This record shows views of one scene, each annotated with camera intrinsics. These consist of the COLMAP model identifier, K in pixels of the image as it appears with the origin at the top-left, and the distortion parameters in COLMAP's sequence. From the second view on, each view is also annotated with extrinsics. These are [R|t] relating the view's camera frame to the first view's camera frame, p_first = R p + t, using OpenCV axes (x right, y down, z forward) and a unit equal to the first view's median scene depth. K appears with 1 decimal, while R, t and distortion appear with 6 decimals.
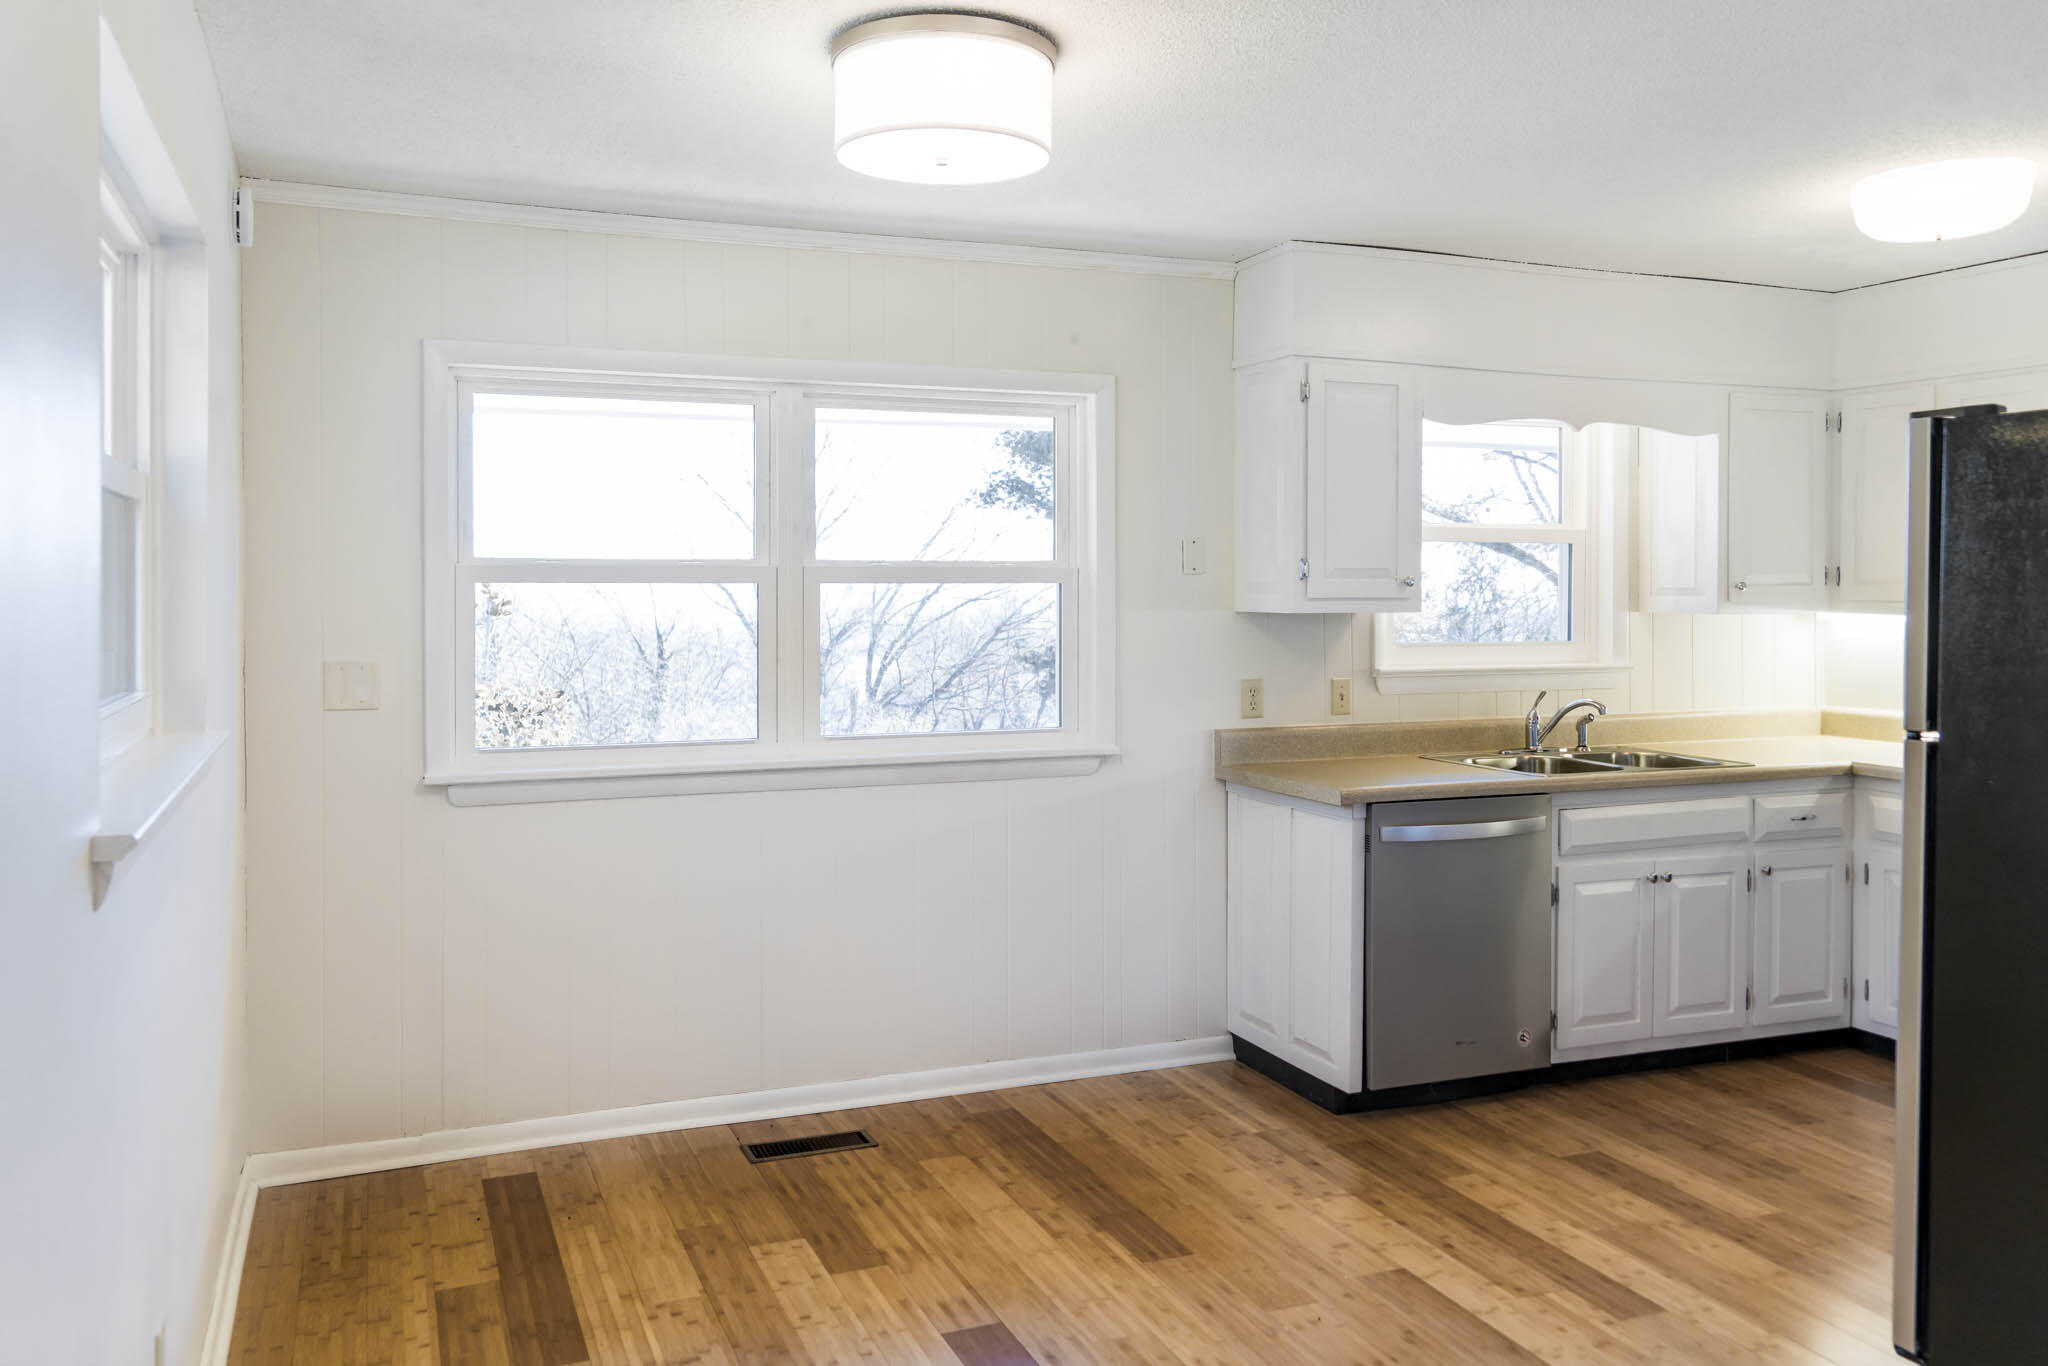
lens RADIAL K [[1568.3, 0, 981.5], [0, 1568.3, 605.7], [0, 0, 1]] dist [0.008211, 0.005284]
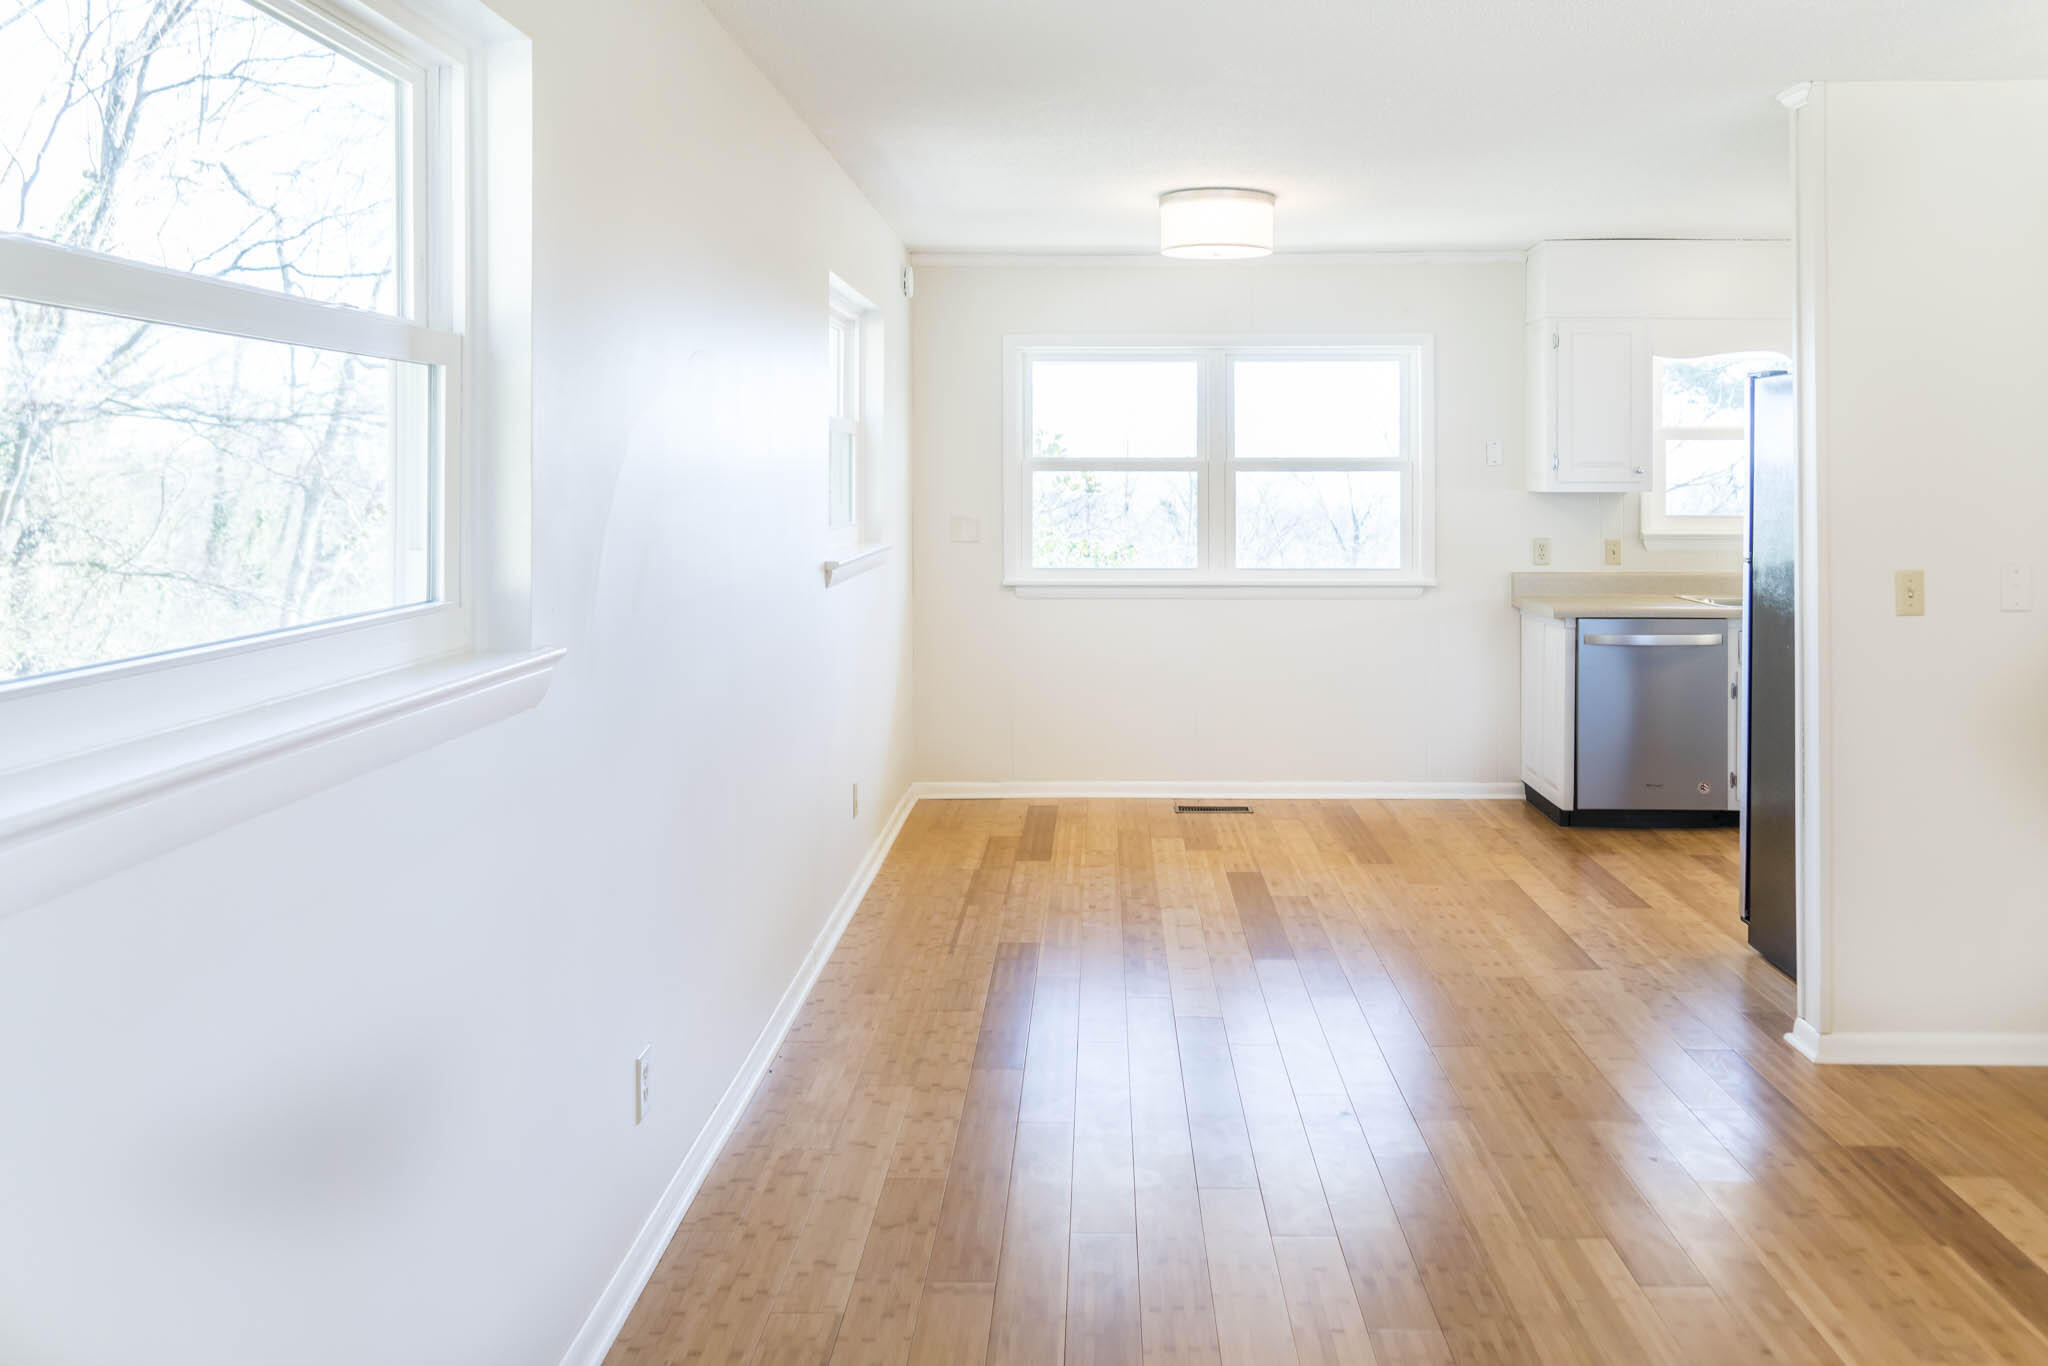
lens RADIAL K [[1608.9, 0, 1053.6], [0, 1608.9, 478.0], [0, 0, 1]] dist [0.006859, 0.004279]
pose [[0.920756, 0.002726, -0.390130, 0.368272], [-0.006185, 0.999952, -0.007610, 0.006109], [0.390090, 0.009420, 0.920728, -0.589590]]
